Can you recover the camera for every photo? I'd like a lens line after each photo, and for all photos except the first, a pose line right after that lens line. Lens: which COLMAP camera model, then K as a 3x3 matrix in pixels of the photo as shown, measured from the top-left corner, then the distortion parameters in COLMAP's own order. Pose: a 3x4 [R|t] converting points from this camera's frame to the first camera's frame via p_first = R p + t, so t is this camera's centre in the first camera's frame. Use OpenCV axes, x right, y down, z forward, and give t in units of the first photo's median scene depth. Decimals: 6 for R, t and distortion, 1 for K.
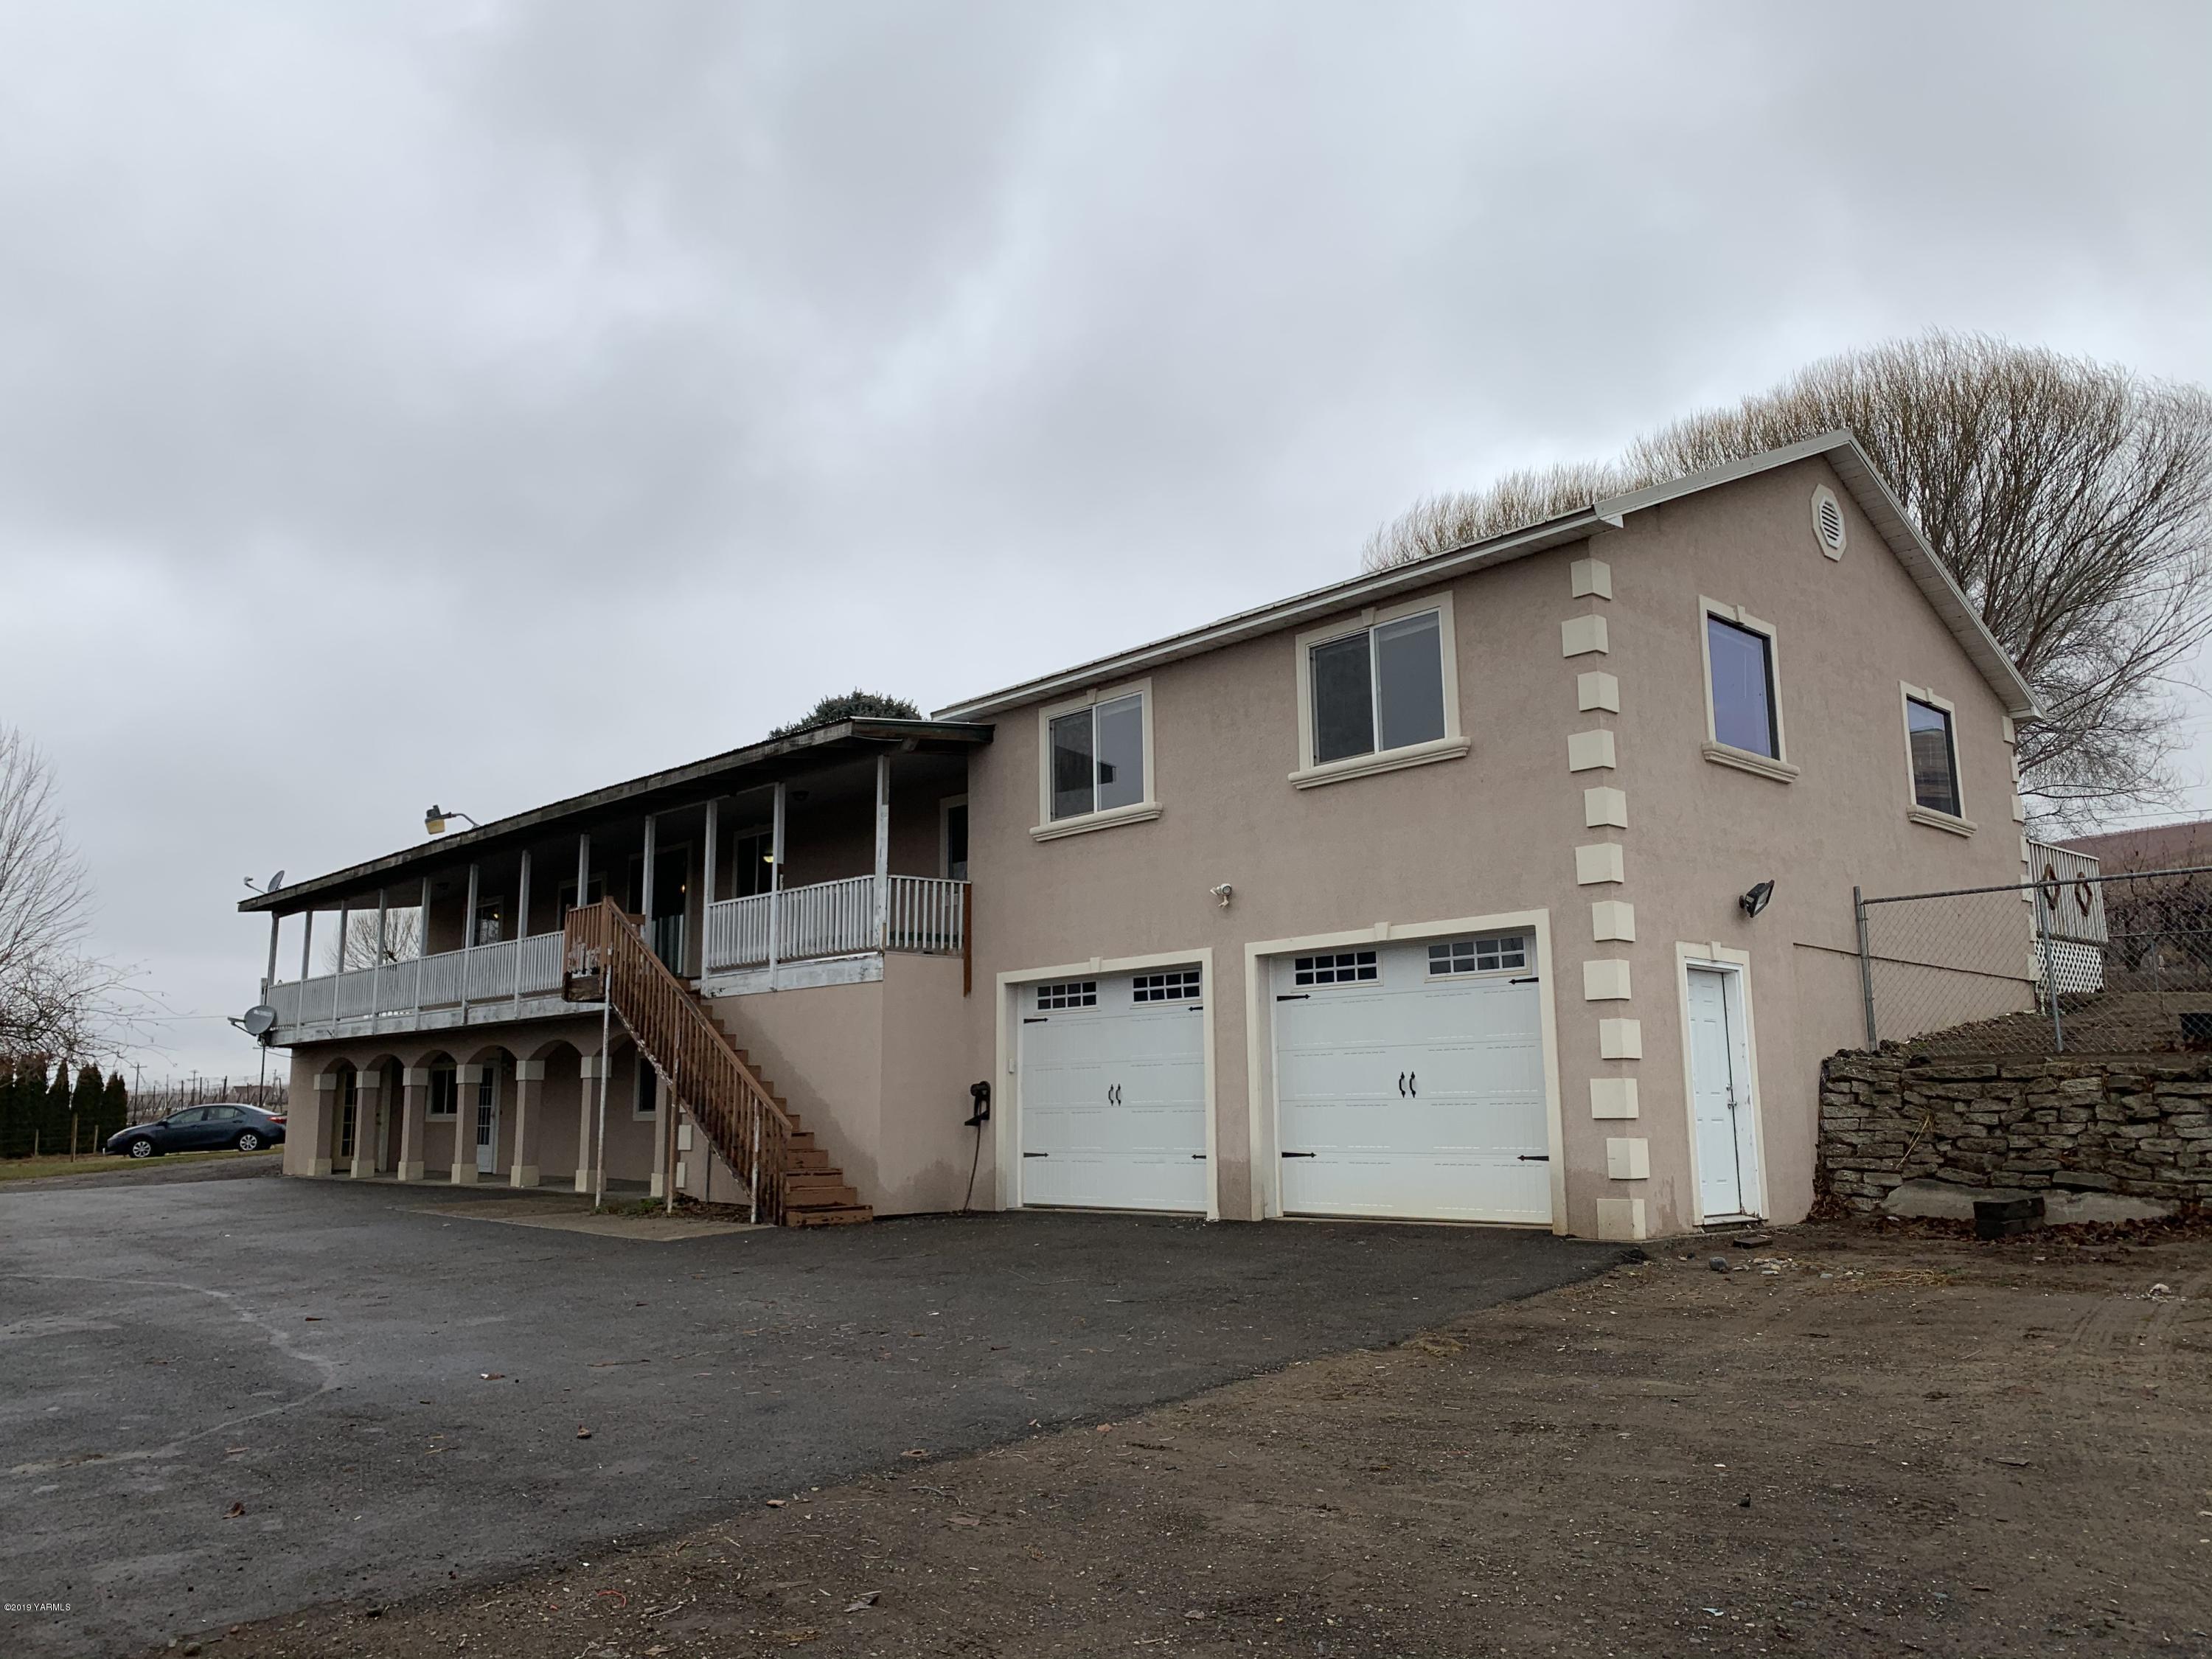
lens RADIAL K [[1698.0, 0, 1107.6], [0, 1698.0, 808.8], [0, 0, 1]] dist [0.056515, -0.084646]
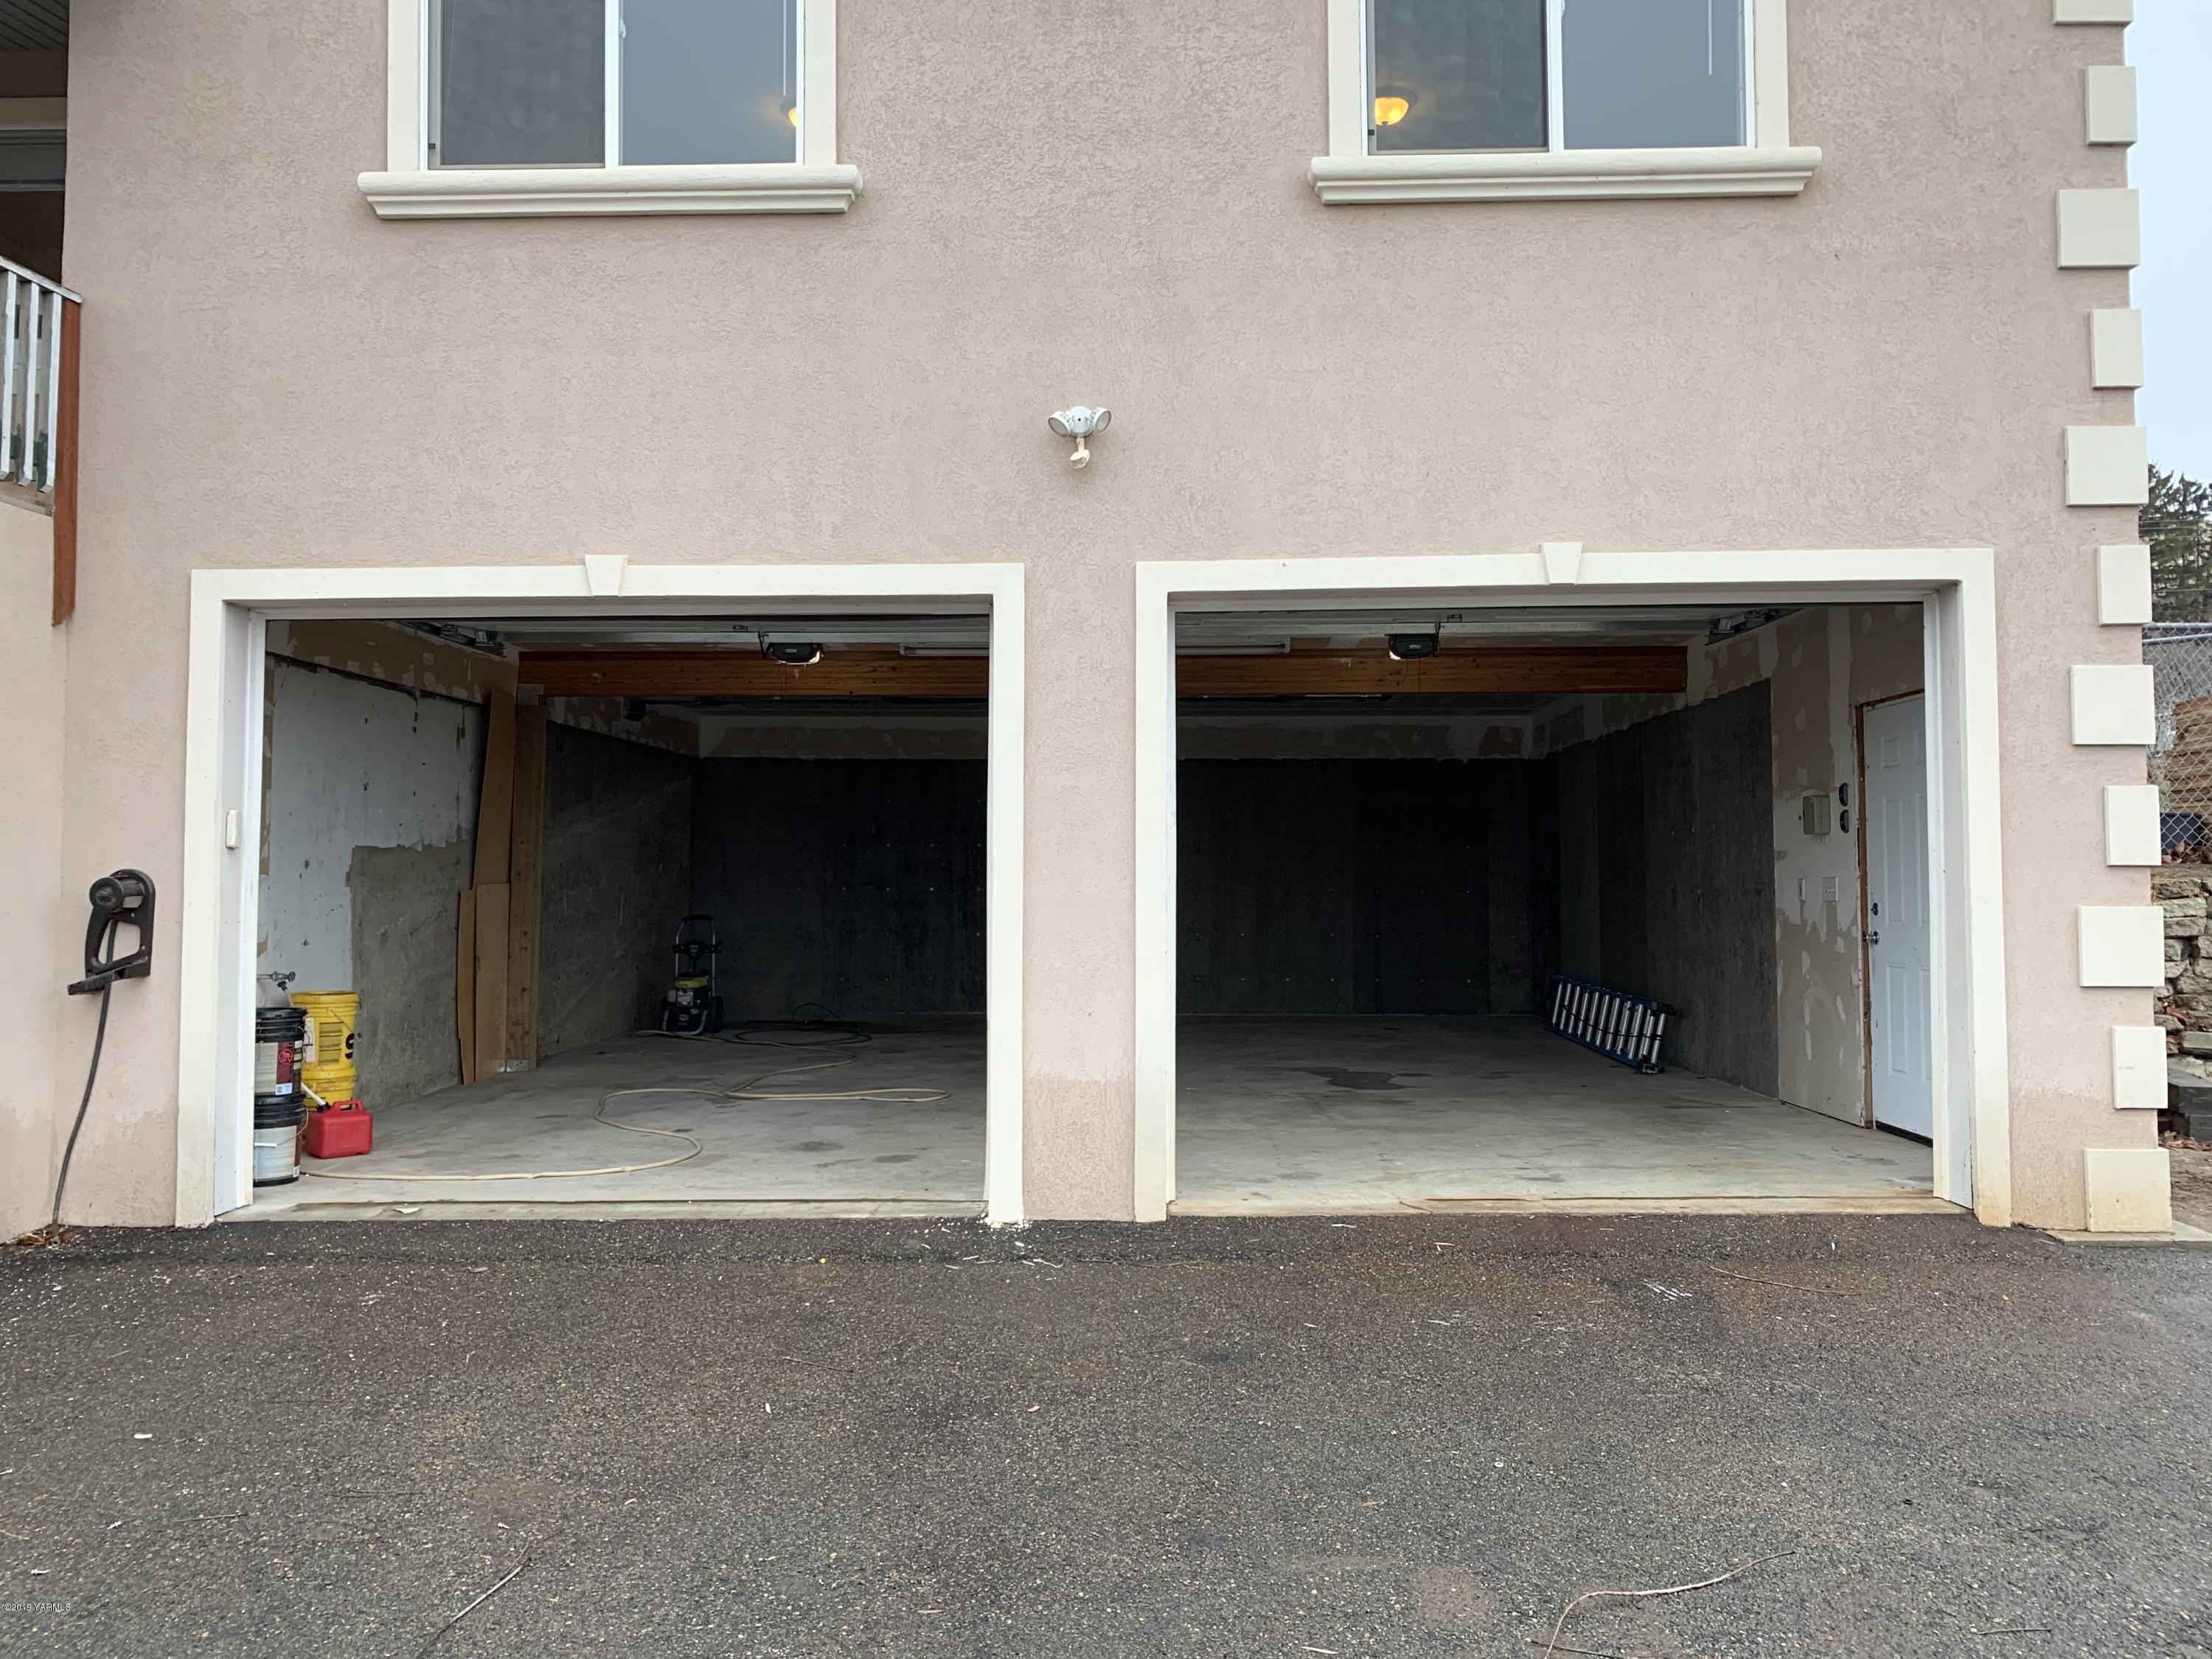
lens RADIAL K [[1698.0, 0, 1107.6], [0, 1698.0, 808.8], [0, 0, 1]] dist [0.056515, -0.084646]
pose [[0.701263, 0.044145, 0.711535, -0.216847], [-0.133992, 0.988455, 0.070733, 0.112887], [-0.700198, -0.144943, 0.699081, 0.723491]]
